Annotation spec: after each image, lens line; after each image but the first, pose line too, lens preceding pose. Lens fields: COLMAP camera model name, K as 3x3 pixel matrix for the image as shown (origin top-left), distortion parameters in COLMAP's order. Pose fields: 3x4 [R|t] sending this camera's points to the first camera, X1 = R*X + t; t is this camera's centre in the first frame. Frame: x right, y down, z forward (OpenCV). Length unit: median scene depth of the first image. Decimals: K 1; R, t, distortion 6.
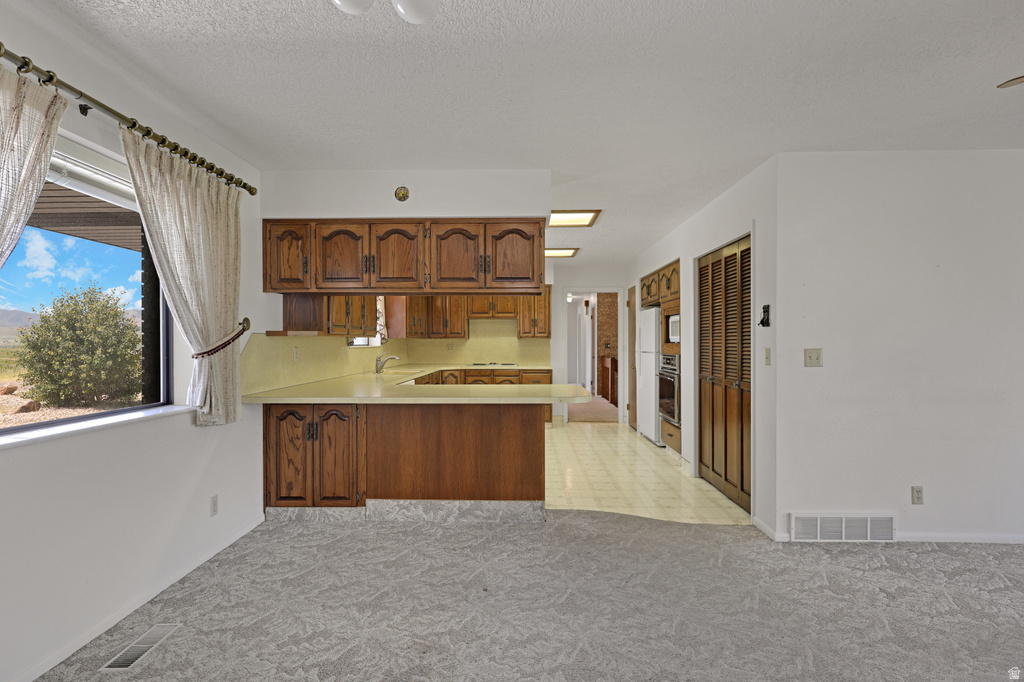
lens RADIAL K [[516.6, 0, 512.6], [0, 516.6, 344.9], [0, 0, 1]] dist [-0.000660, -0.001240]
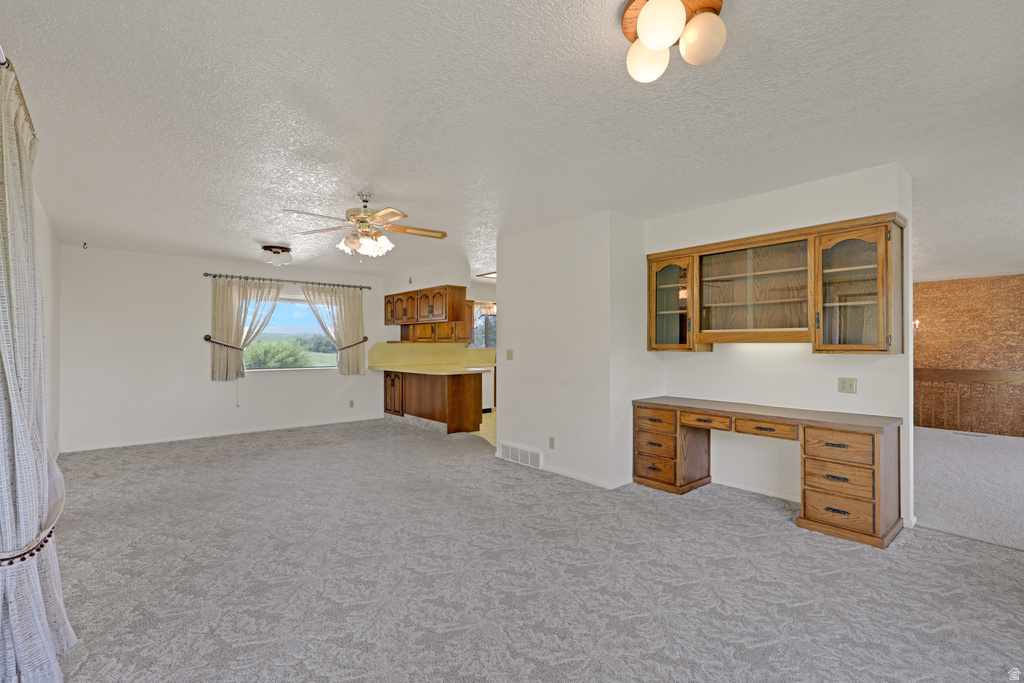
lens RADIAL K [[469.1, 0, 510.8], [0, 469.1, 347.4], [0, 0, 1]] dist [-0.002832, 0.004803]
pose [[0.668745, 0.003452, -0.743484, 1.375070], [-0.004169, 0.999991, 0.000893, -0.001584], [0.743480, 0.002503, 0.668753, -0.045169]]
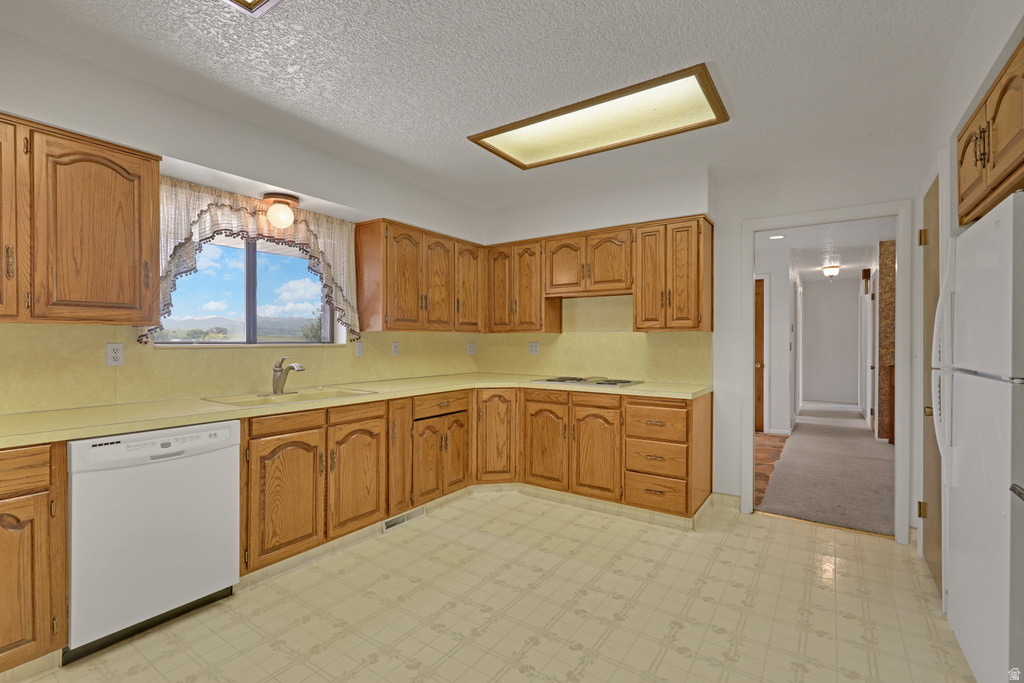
lens RADIAL K [[469.1, 0, 509.1], [0, 469.1, 338.5], [0, 0, 1]] dist [-0.002832, 0.004803]
pose [[0.837398, 0.002132, -0.546590, 0.301373], [-0.006401, 0.999962, -0.005906, -0.003538], [0.546556, 0.008444, 0.837380, 1.035975]]
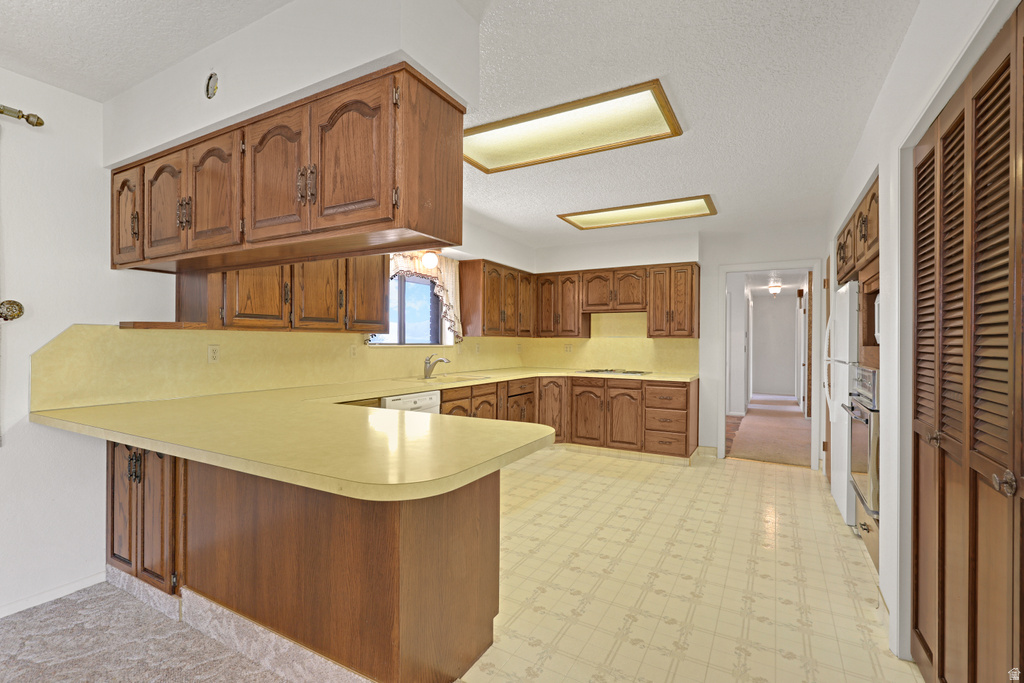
lens RADIAL K [[469.1, 0, 507.8], [0, 469.1, 343.5], [0, 0, 1]] dist [-0.002832, 0.004803]
pose [[0.881260, 0.008930, -0.472548, 0.288651], [-0.011166, 0.999936, -0.001928, -0.001037], [0.472501, 0.006975, 0.881303, 0.585342]]
